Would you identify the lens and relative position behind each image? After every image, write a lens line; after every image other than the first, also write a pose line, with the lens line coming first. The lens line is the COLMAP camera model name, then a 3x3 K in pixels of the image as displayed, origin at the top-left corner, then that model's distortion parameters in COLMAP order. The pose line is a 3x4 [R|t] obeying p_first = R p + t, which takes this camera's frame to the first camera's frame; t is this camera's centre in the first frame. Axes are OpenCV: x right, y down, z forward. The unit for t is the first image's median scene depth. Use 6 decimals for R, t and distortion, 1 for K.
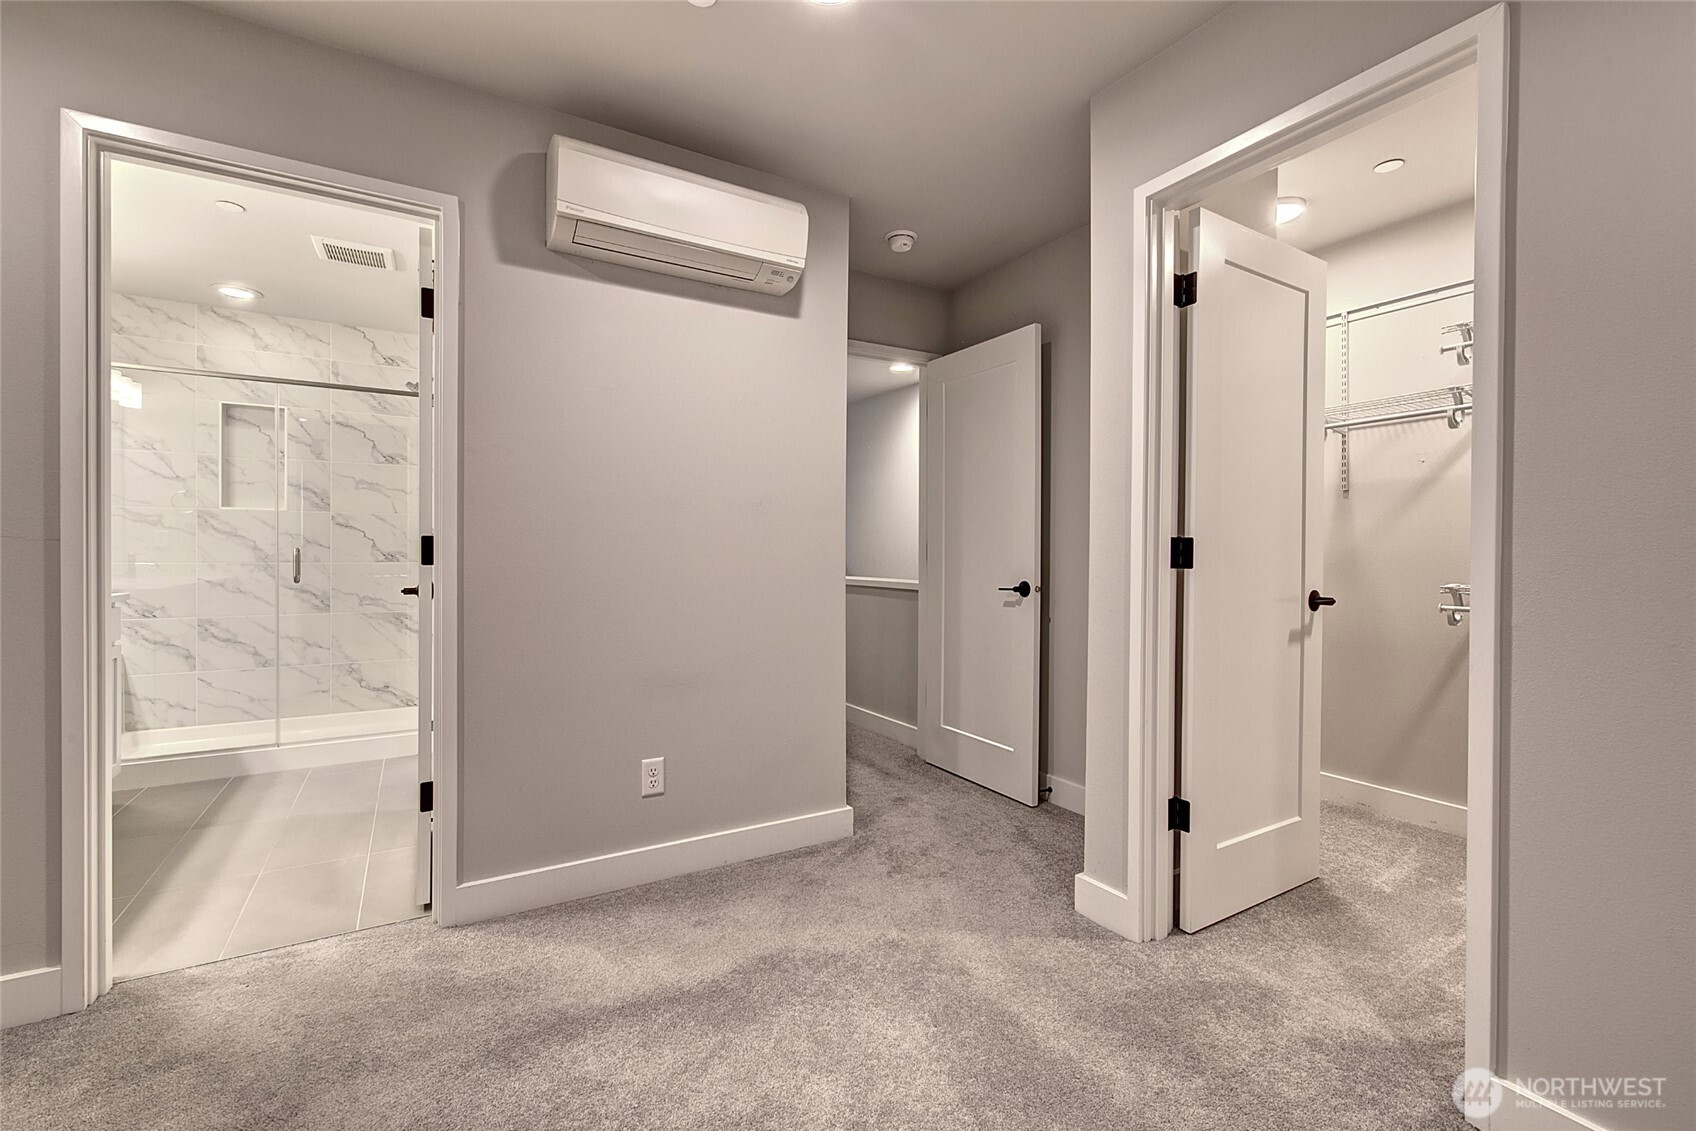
lens RADIAL K [[728.4, 0, 848.0], [0, 728.4, 565.5], [0, 0, 1]] dist [0.001823, 0.000343]
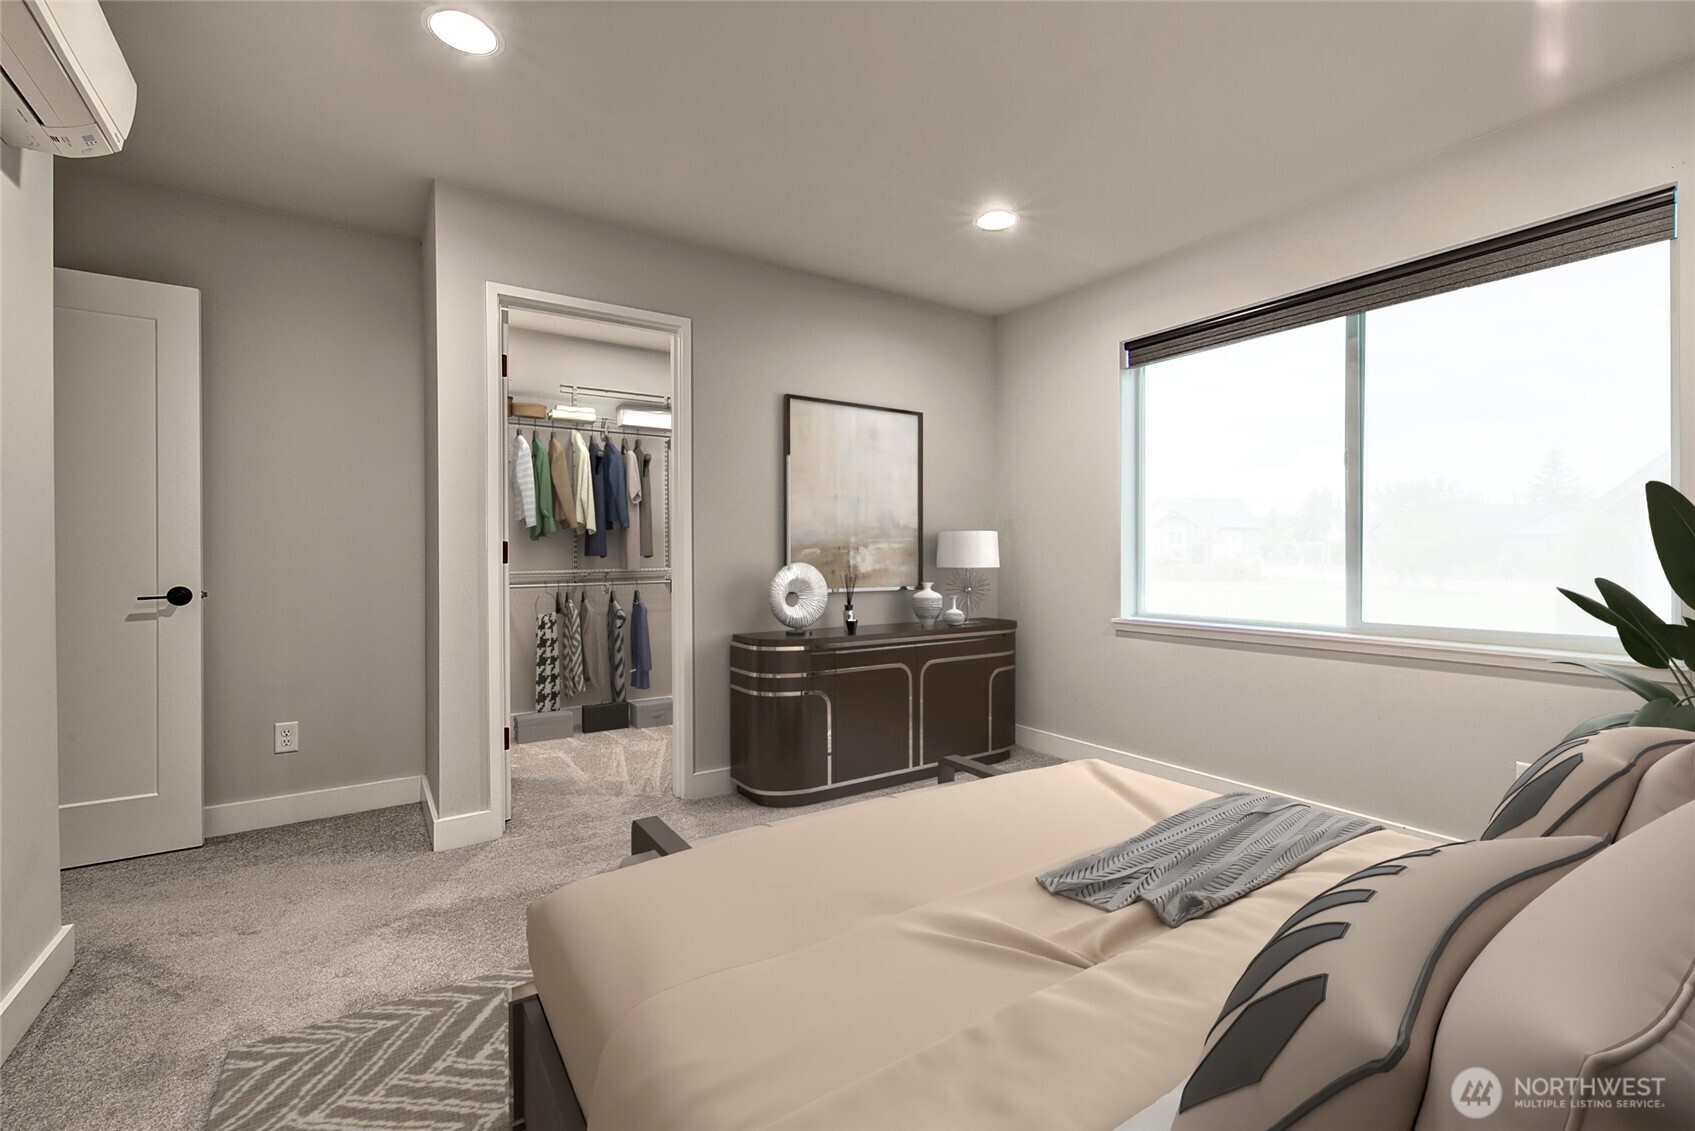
lens RADIAL K [[728.0, 0, 847.5], [0, 728.0, 565.5], [0, 0, 1]] dist [0.001823, 0.000343]
pose [[-0.042019, -0.024784, 0.998809, -0.808891], [0.022077, 0.999425, 0.025728, -0.009819], [-0.998873, 0.023132, -0.041447, 0.326959]]
